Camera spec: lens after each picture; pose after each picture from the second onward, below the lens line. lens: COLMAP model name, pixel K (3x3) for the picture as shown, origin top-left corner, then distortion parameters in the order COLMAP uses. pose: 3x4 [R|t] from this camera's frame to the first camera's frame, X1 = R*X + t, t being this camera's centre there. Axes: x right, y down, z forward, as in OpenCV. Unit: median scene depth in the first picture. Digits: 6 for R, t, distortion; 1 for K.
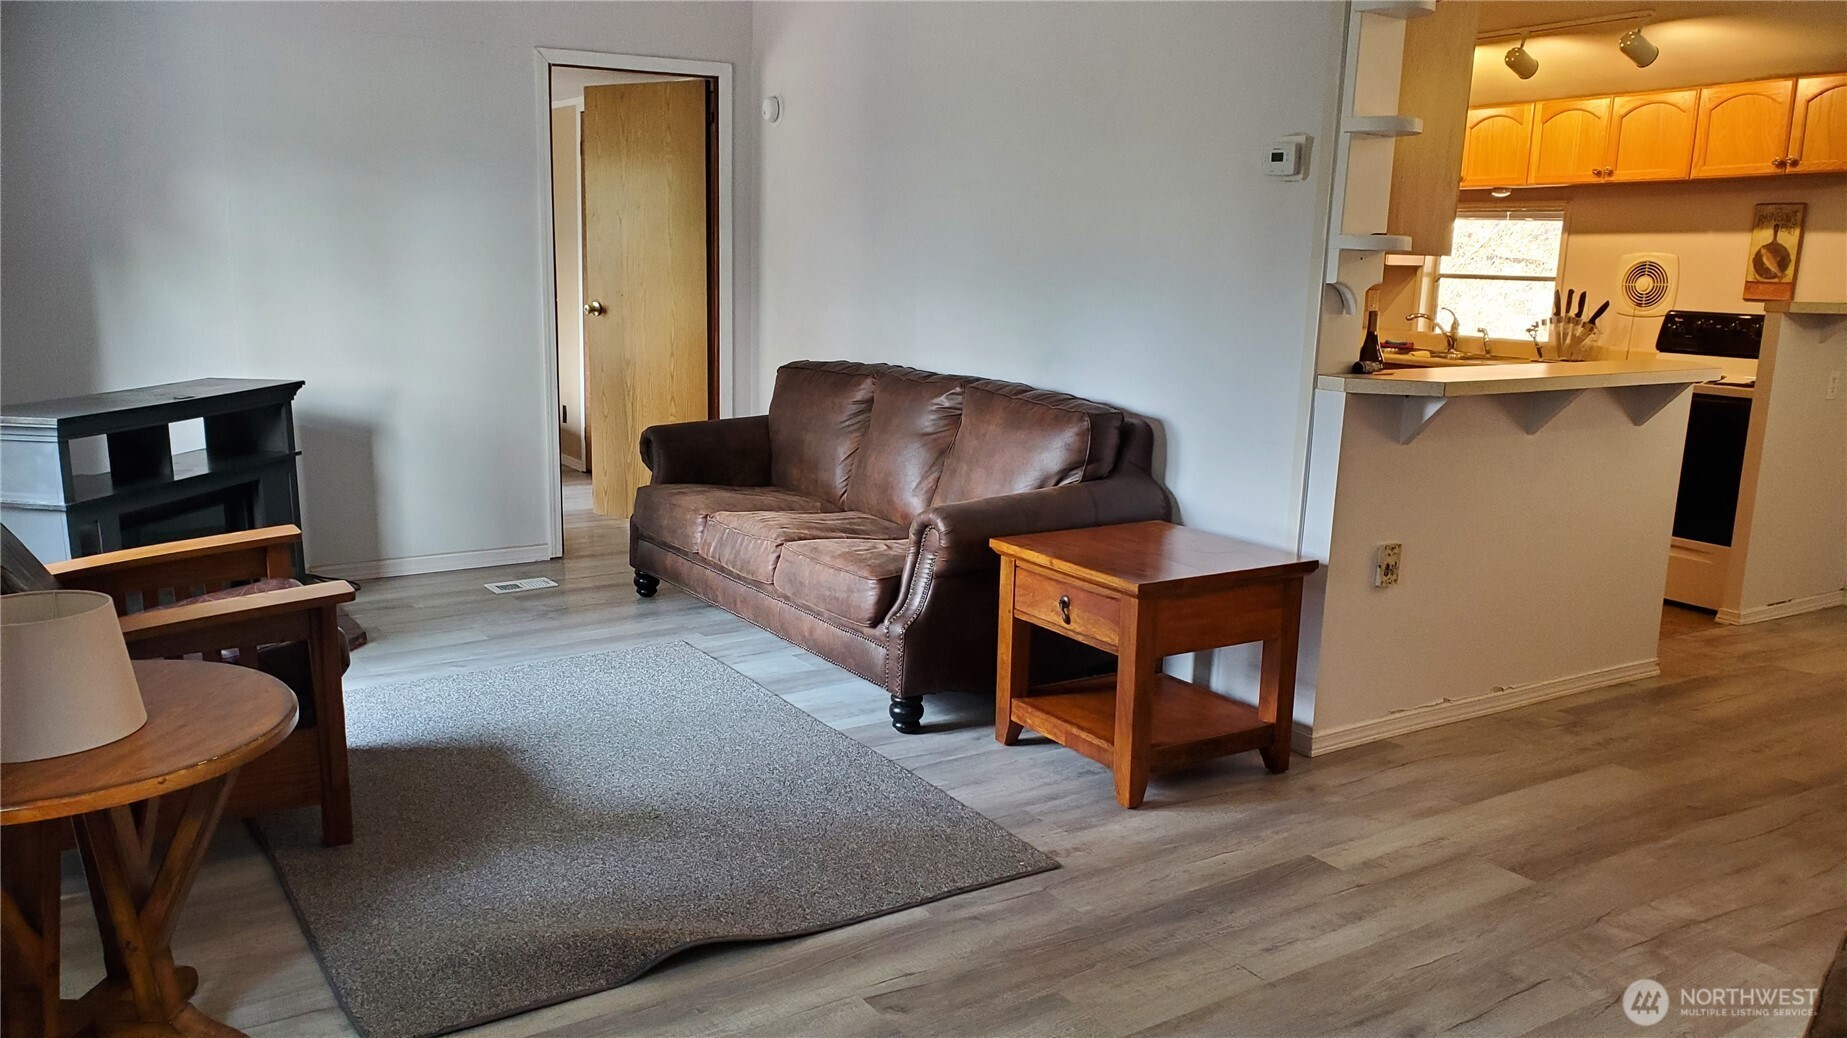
lens RADIAL K [[1431.4, 0, 921.4], [0, 1431.4, 563.4], [0, 0, 1]] dist [-0.000690, 0.013961]
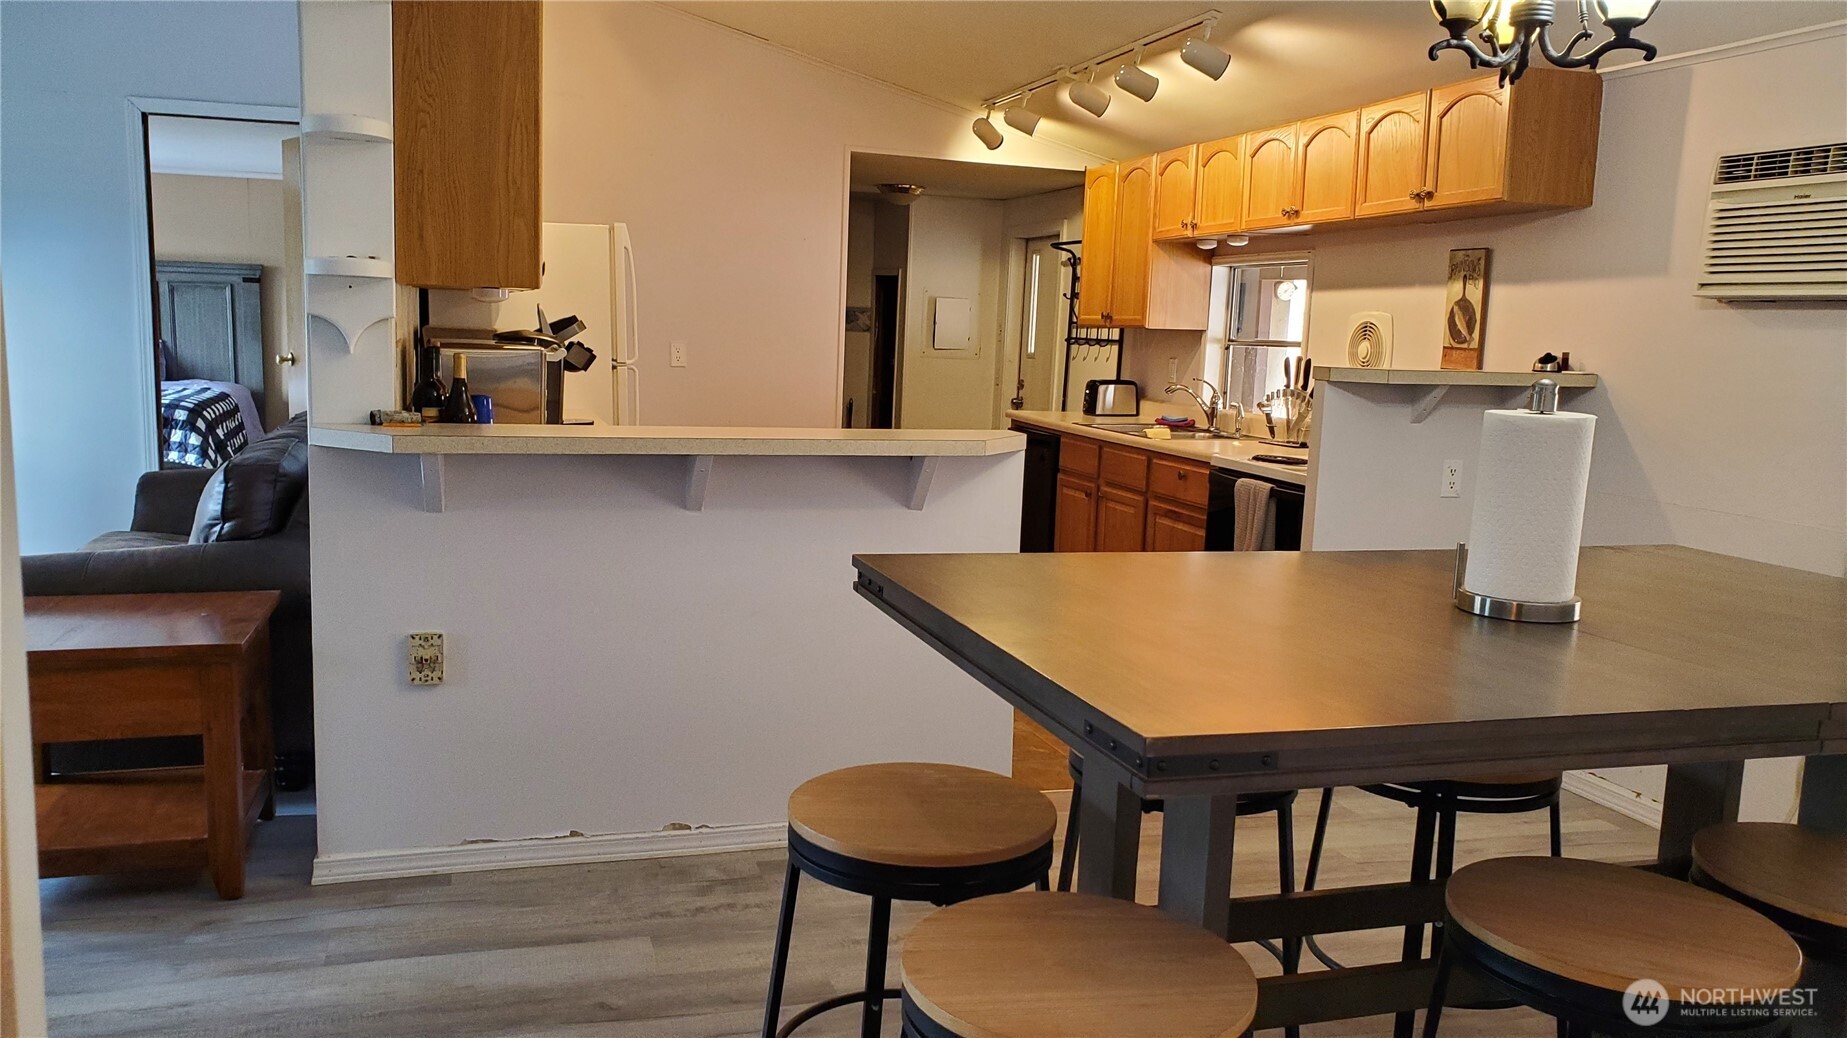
lens RADIAL K [[1431.4, 0, 921.4], [0, 1431.4, 563.4], [0, 0, 1]] dist [-0.000690, 0.013961]
pose [[0.967088, 0.052241, -0.249022, 0.501107], [-0.066367, 0.996608, -0.048665, -0.020124], [0.245635, 0.063590, 0.967274, 0.172830]]
